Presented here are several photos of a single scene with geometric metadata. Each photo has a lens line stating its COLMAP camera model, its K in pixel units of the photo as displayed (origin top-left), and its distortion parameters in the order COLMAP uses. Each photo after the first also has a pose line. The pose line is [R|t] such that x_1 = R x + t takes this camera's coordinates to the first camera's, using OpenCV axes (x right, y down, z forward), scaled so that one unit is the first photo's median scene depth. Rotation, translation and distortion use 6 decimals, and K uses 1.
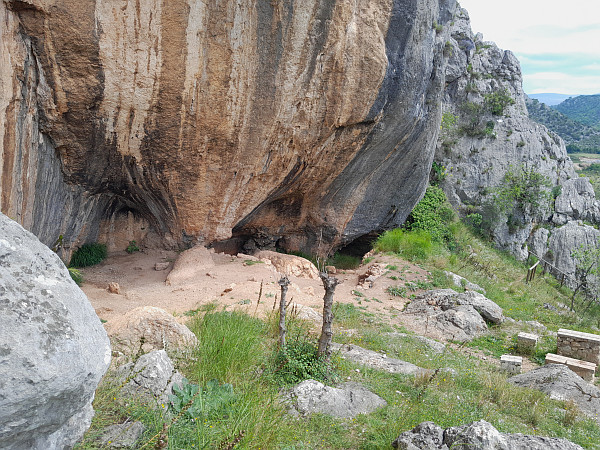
lens RADIAL K [[465.6, 0, 287.1], [0, 465.6, 228.7], [0, 0, 1]] dist [0.058543, -0.096831]
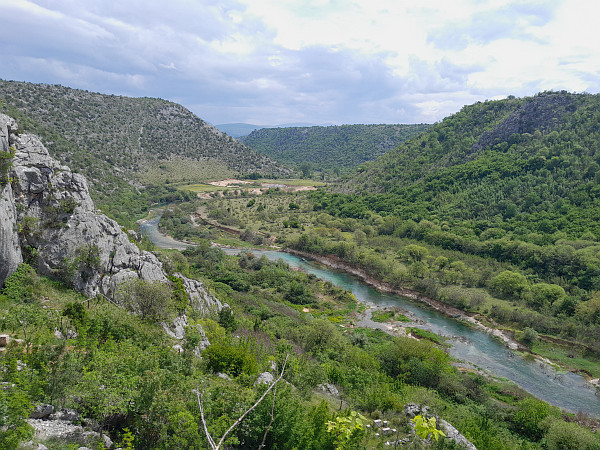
lens RADIAL K [[465.6, 0, 296.6], [0, 465.6, 228.2], [0, 0, 1]] dist [0.058543, -0.096831]
pose [[0.822642, -0.087663, 0.561761, 0.164234], [0.118192, 0.992825, -0.018149, -0.060843], [-0.556139, 0.081326, 0.827101, -0.837423]]
